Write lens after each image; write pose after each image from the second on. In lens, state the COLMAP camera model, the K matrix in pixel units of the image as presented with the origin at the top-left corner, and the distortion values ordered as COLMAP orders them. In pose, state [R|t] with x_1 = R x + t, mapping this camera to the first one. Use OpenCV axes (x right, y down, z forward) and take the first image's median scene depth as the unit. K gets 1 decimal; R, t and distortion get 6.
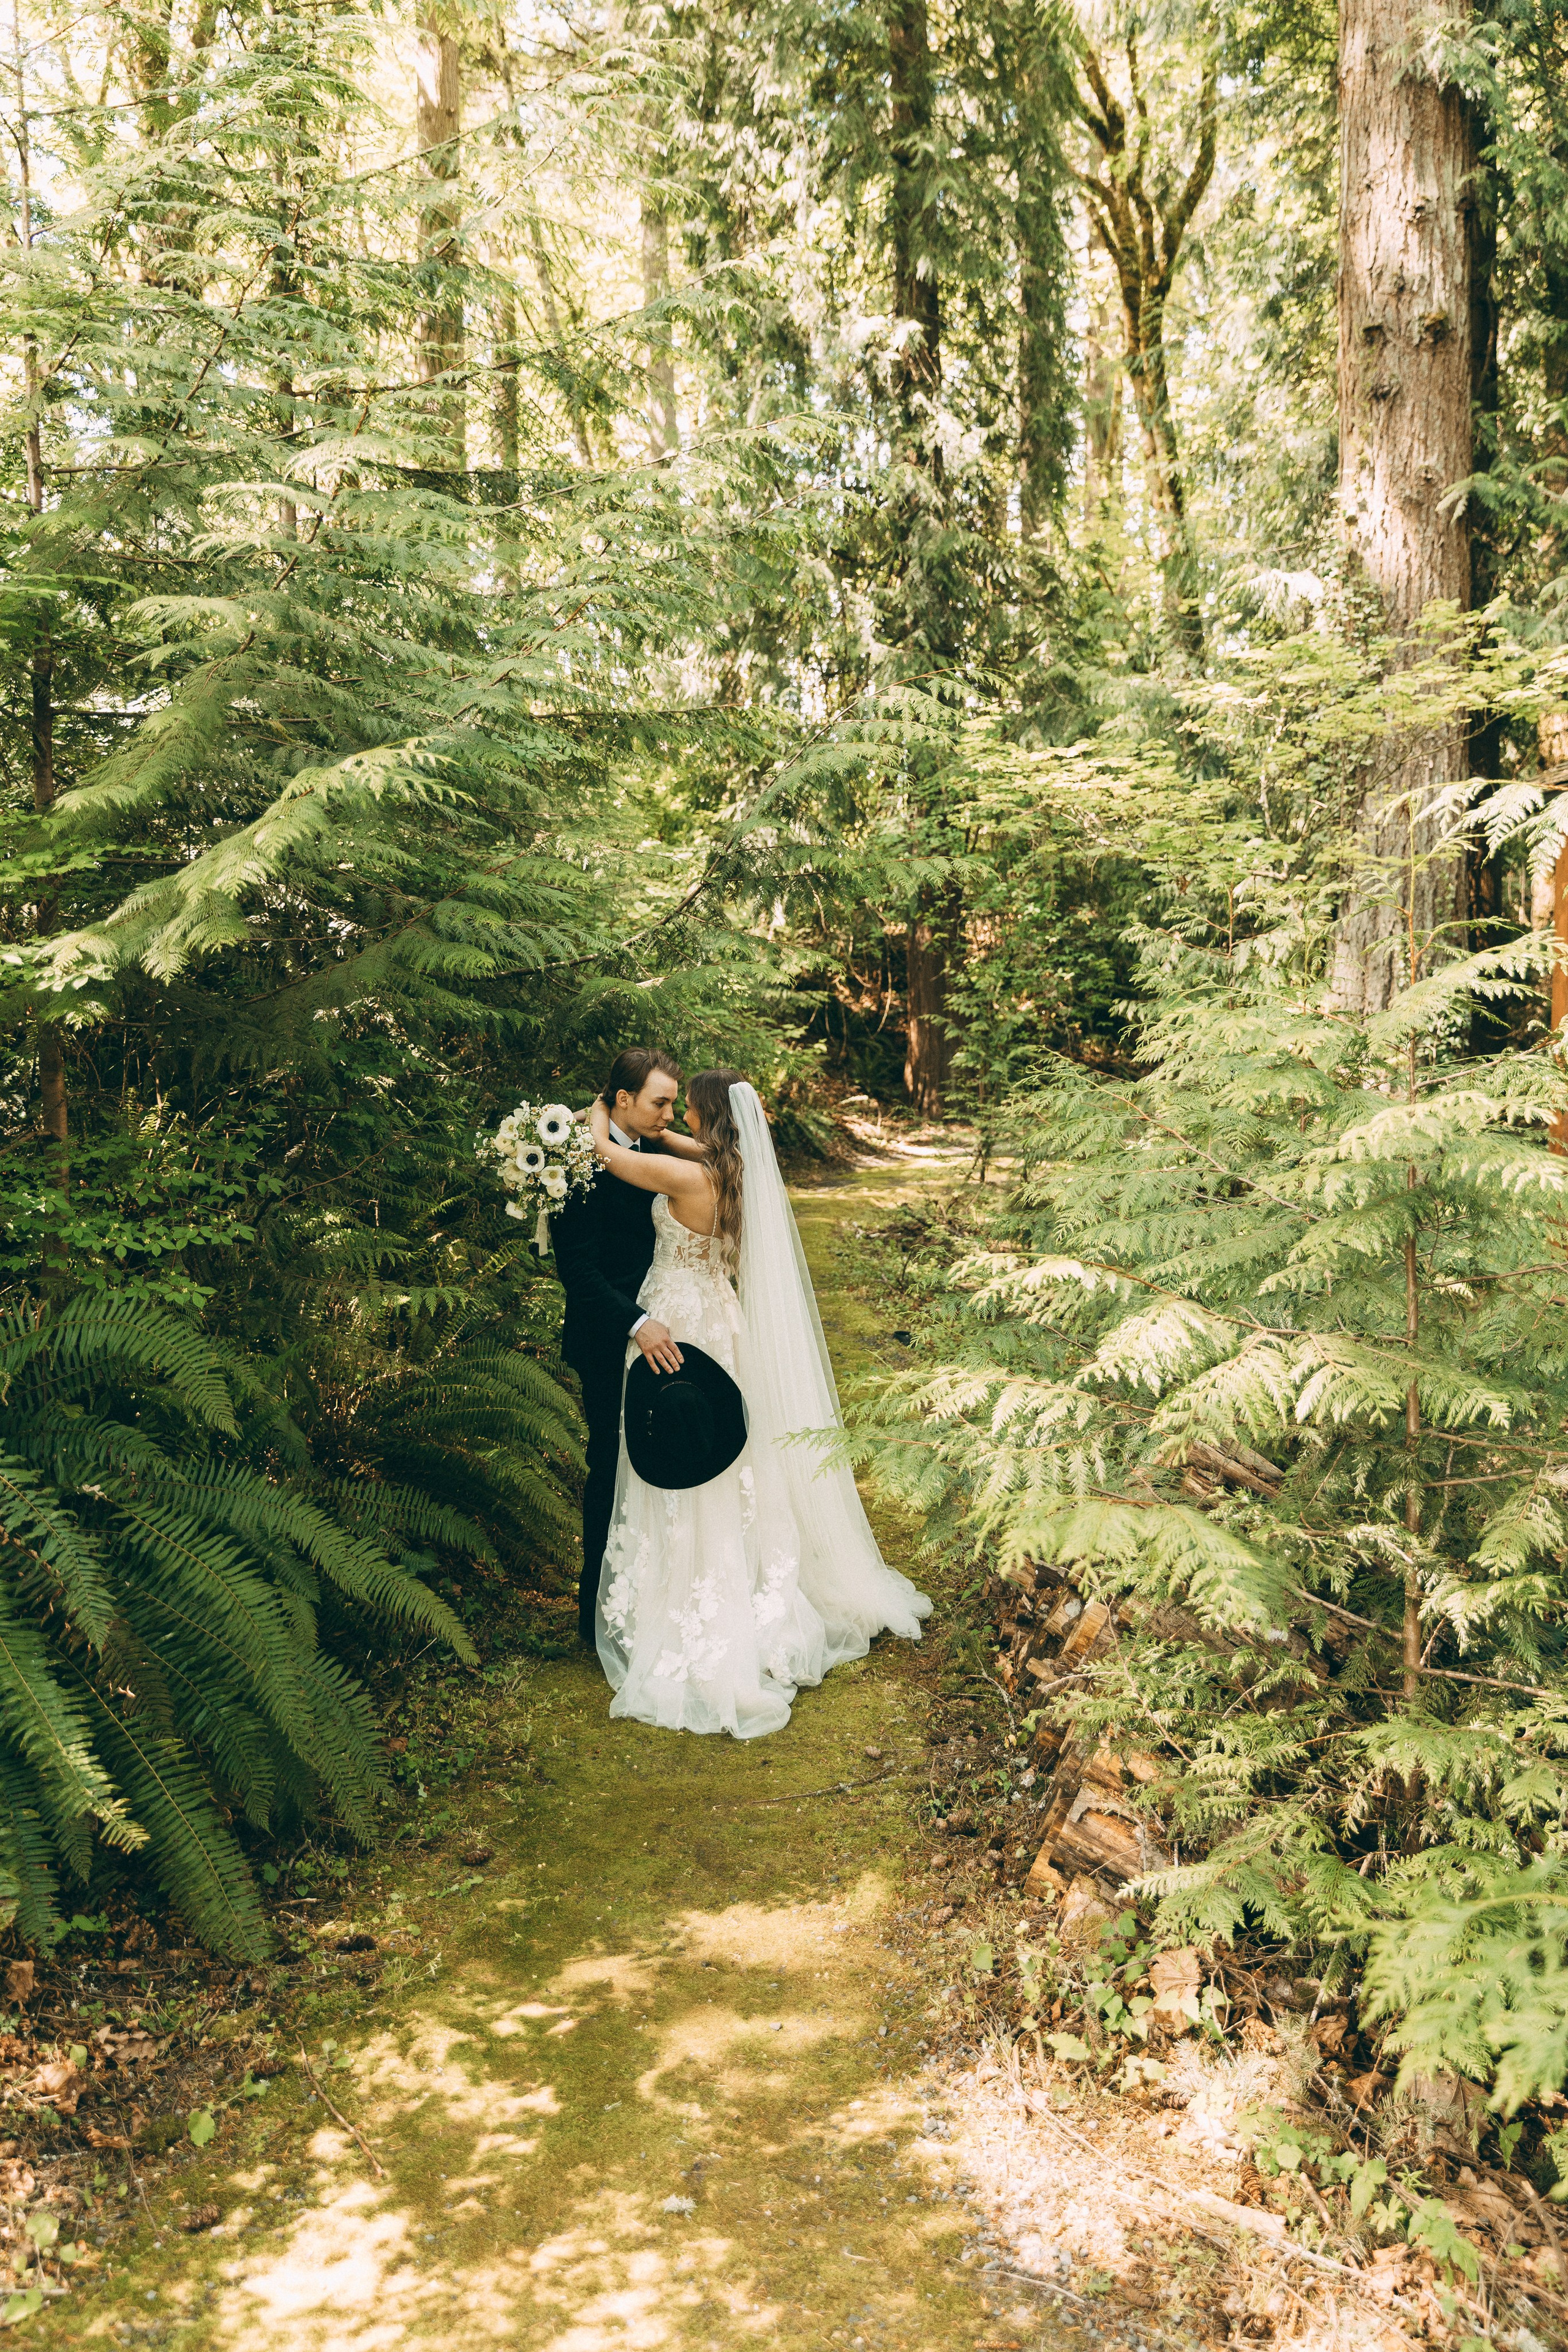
lens RADIAL K [[2035.7, 0, 779.7], [0, 2035.7, 1171.2], [0, 0, 1]] dist [0.033929, 0.007296]
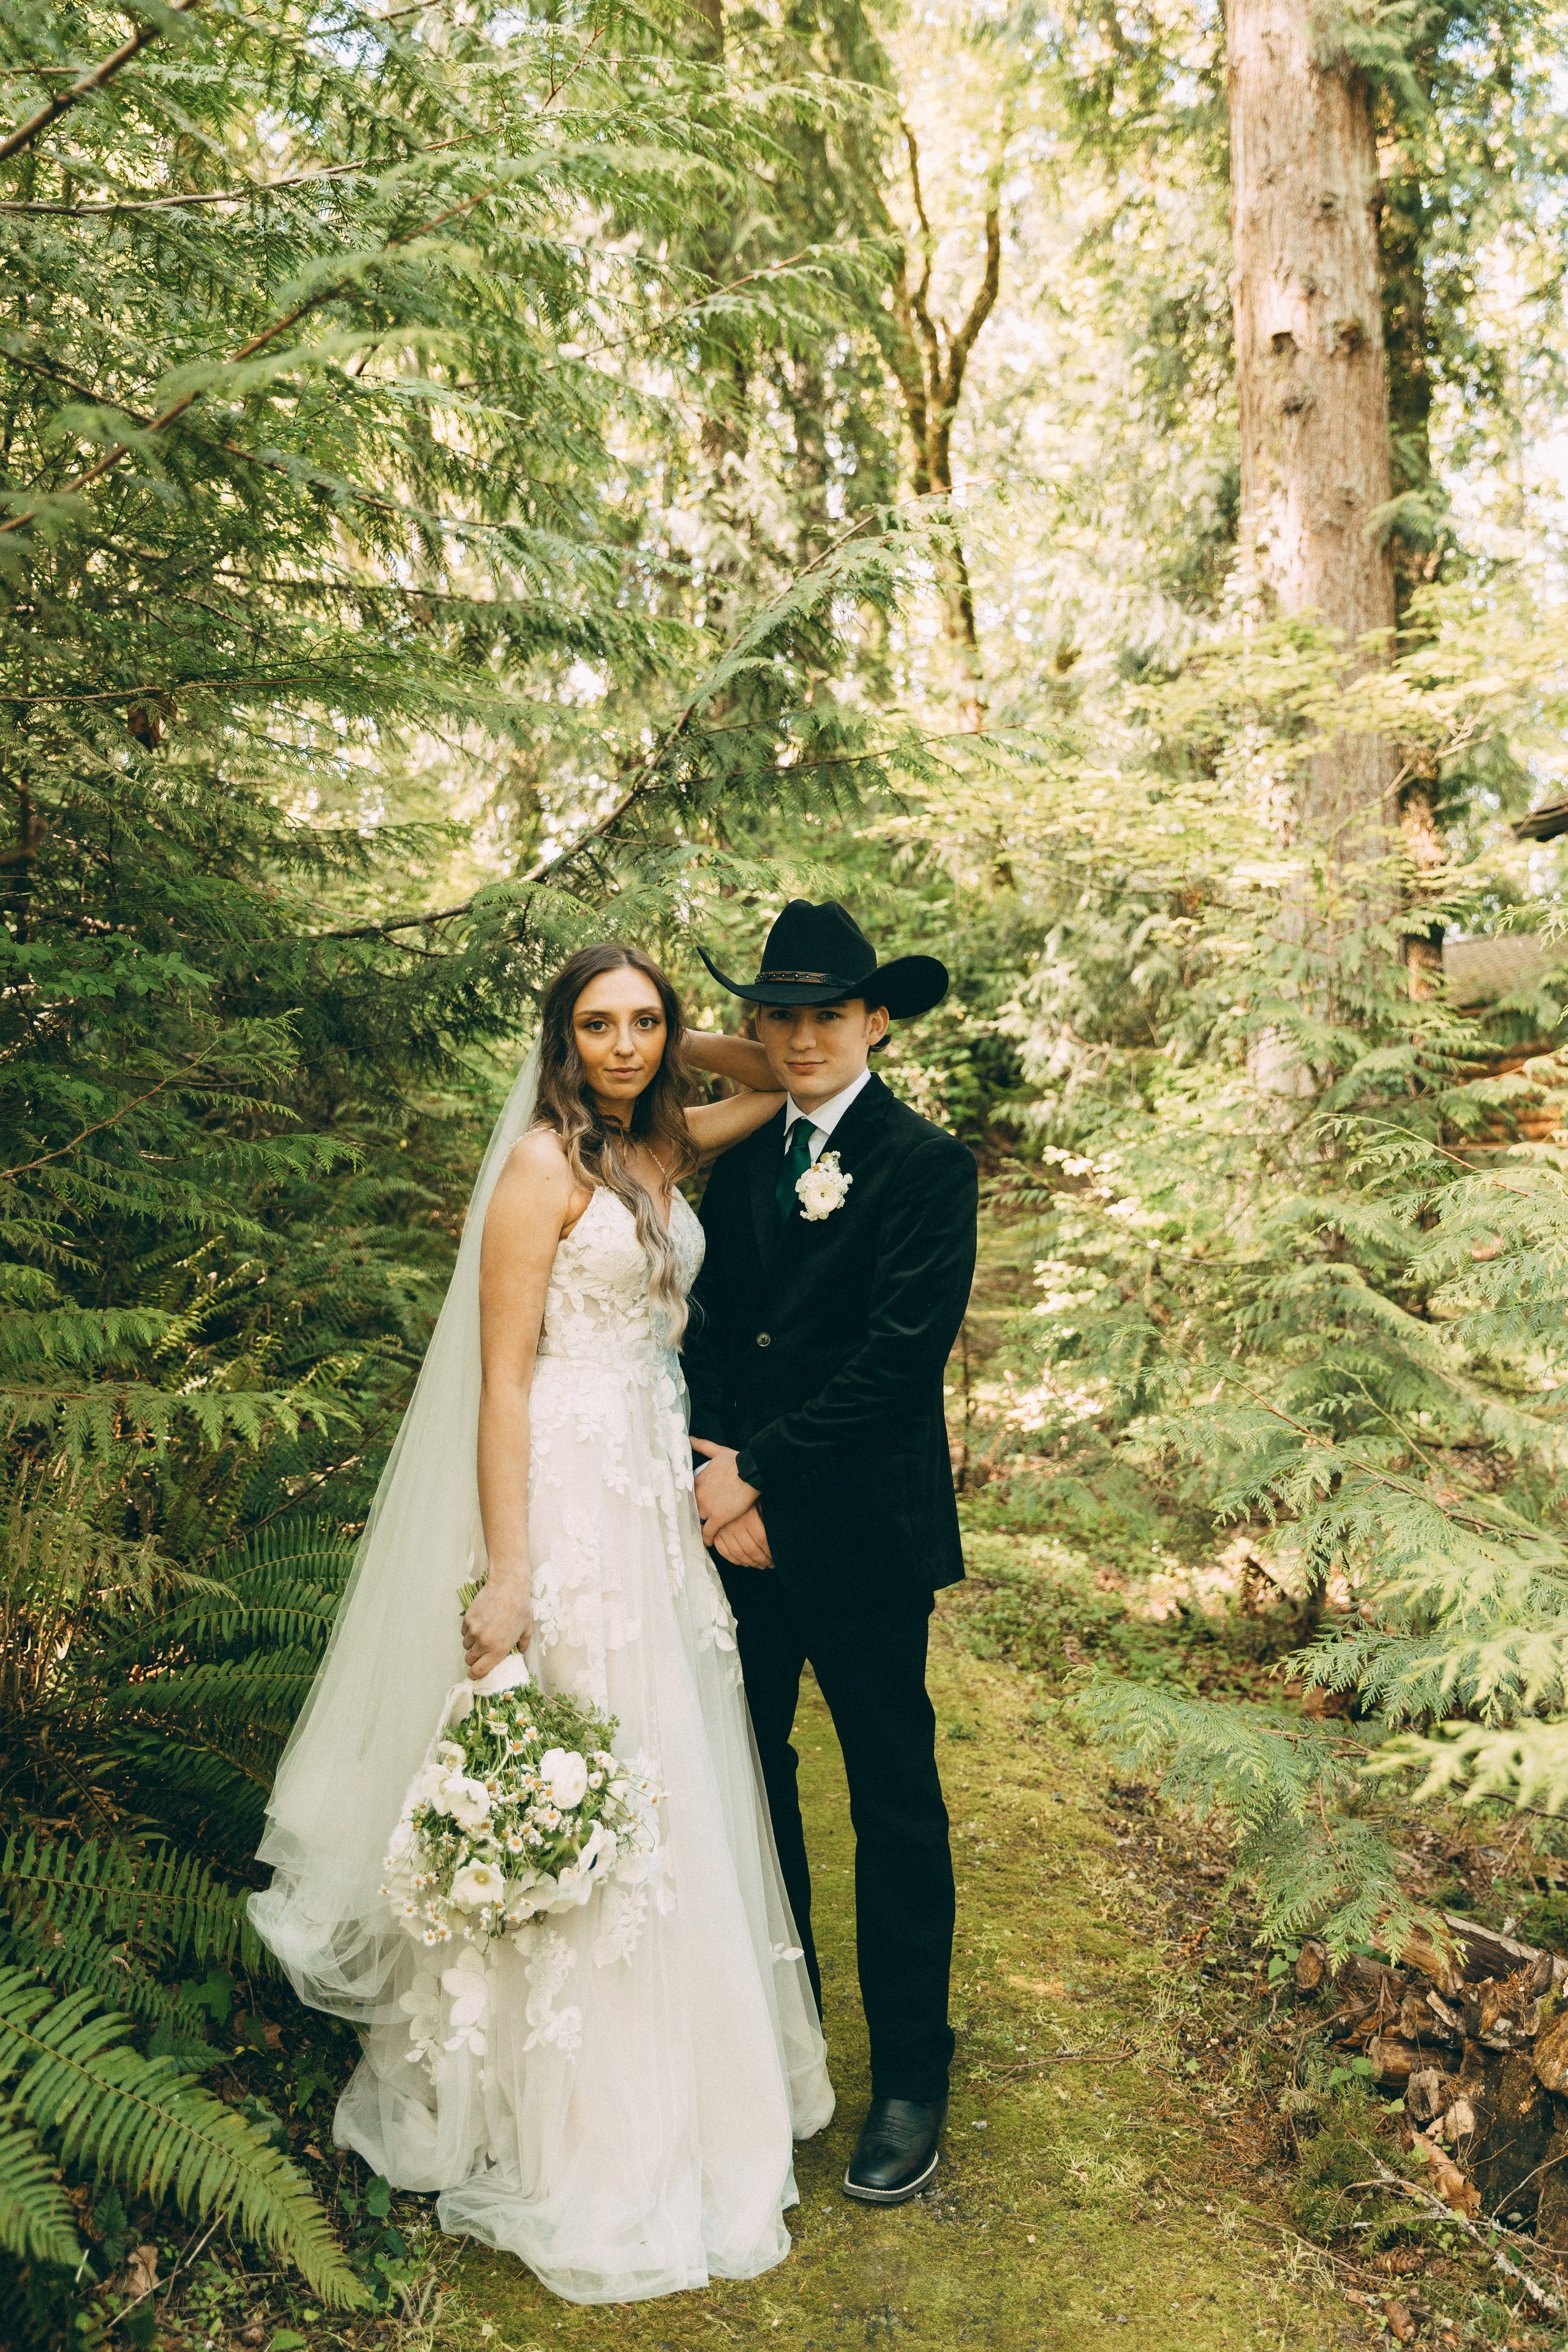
lens RADIAL K [[2035.7, 0, 792.2], [0, 2035.7, 1165.5], [0, 0, 1]] dist [0.033929, 0.007296]
pose [[0.991166, -0.008724, 0.132340, -0.037949], [0.020500, 0.995920, -0.087883, 0.017110], [-0.131033, 0.089820, 0.987301, 0.186759]]
